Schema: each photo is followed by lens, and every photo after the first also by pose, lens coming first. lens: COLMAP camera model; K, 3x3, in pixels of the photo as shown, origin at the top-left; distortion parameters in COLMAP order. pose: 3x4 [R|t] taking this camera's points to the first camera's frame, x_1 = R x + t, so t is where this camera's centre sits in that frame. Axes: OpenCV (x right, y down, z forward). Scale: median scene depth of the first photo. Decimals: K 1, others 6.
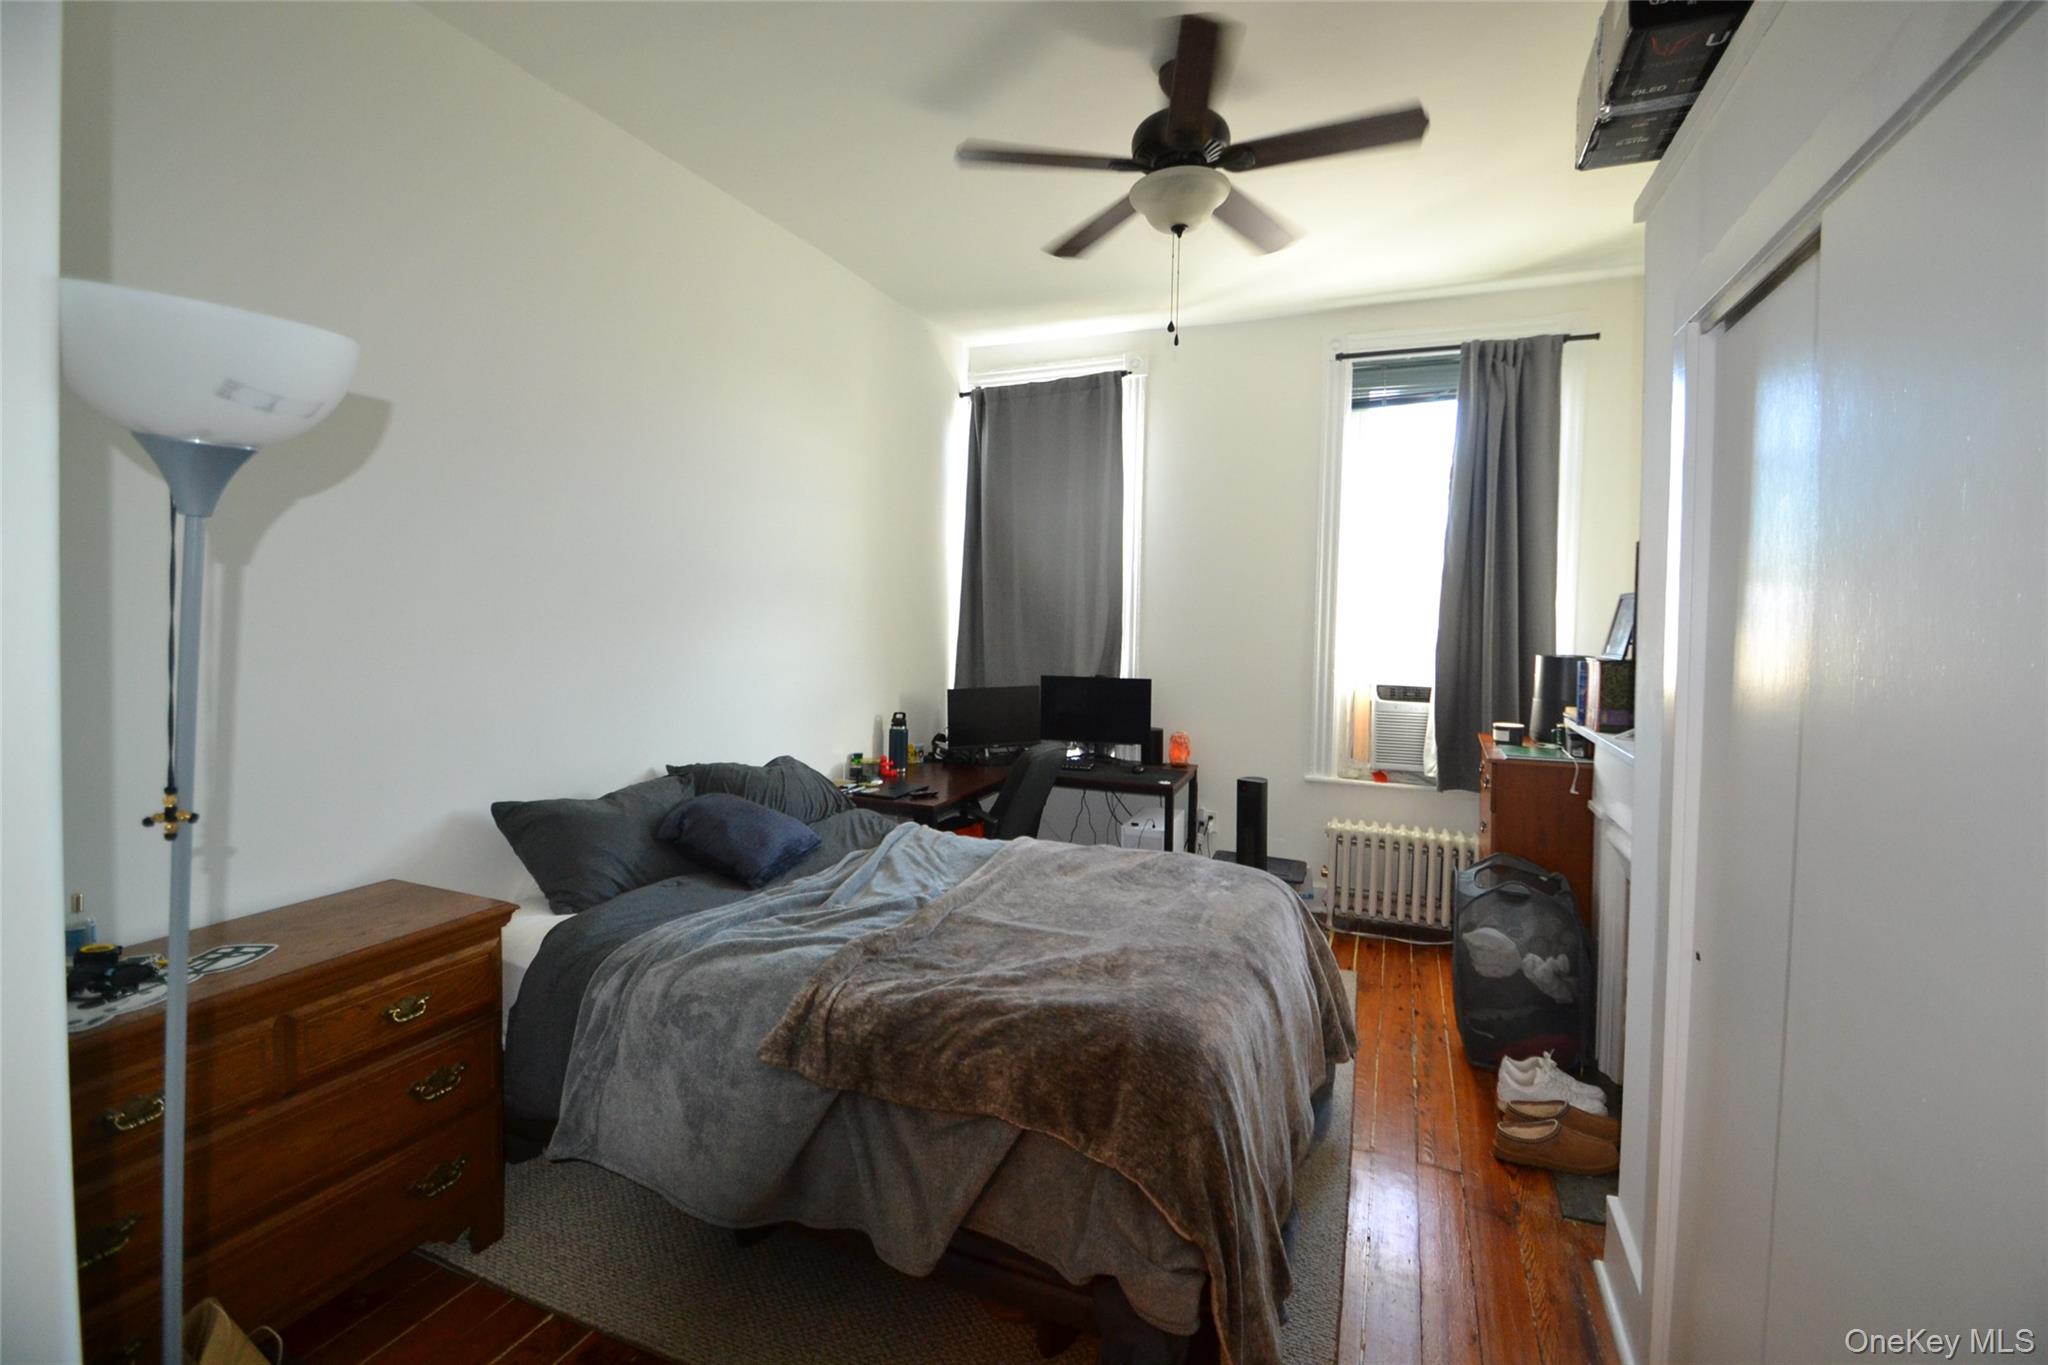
lens RADIAL K [[925.6, 0, 1003.8], [0, 925.6, 602.0], [0, 0, 1]] dist [0.000640, -0.009924]
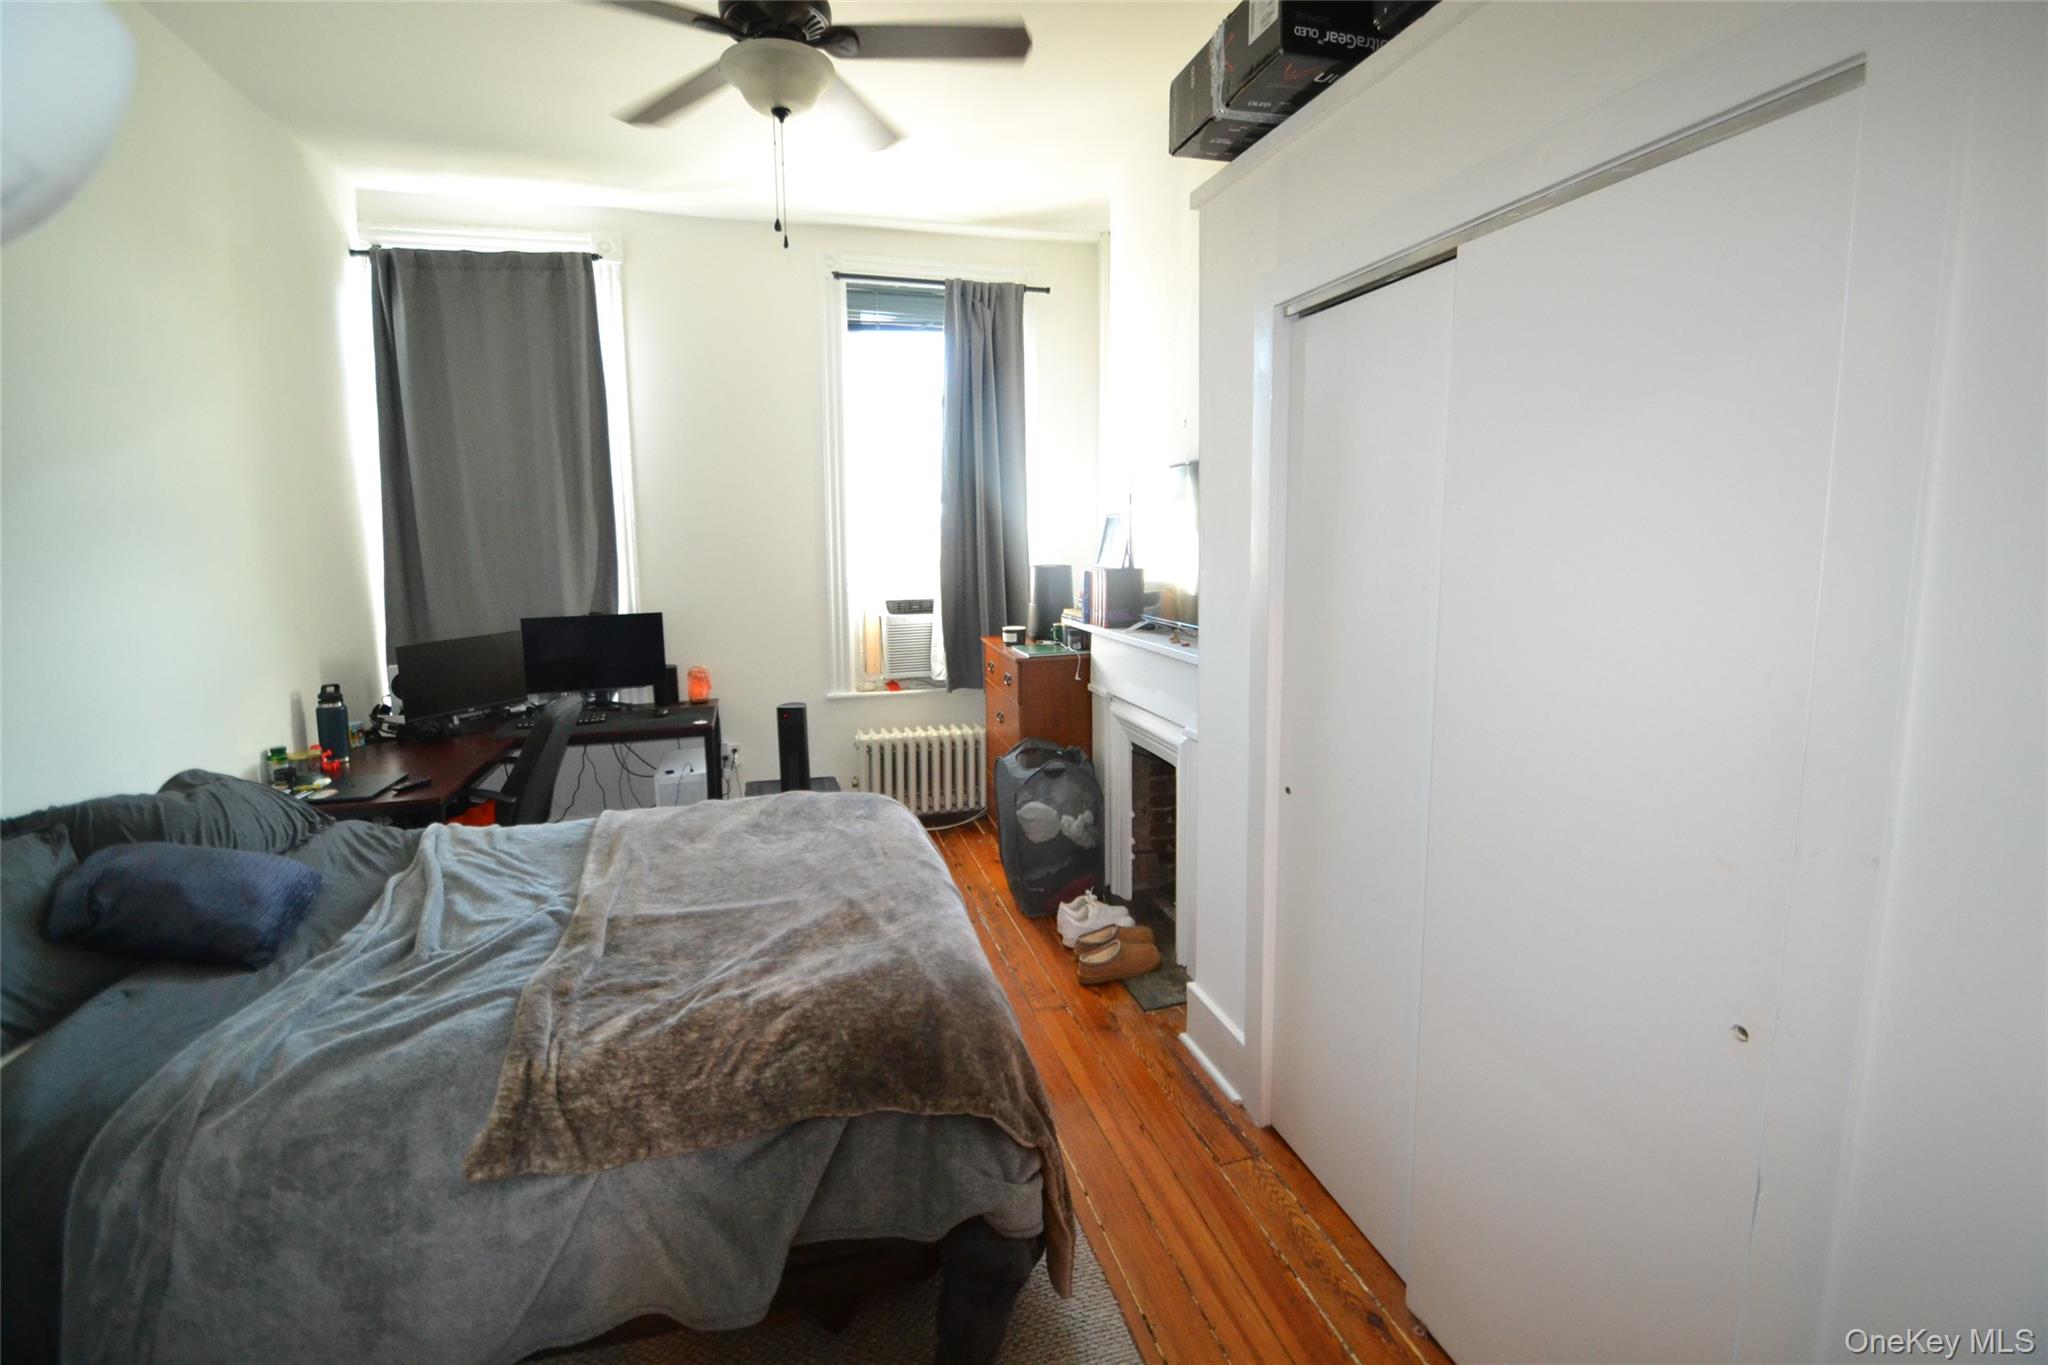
lens RADIAL K [[925.6, 0, 1040.6], [0, 925.6, 613.6], [0, 0, 1]] dist [0.000640, -0.009924]
pose [[0.778262, -0.081146, 0.622675, -0.173003], [0.015634, 0.993812, 0.109972, -0.014047], [-0.627746, -0.075852, 0.774714, 0.095360]]
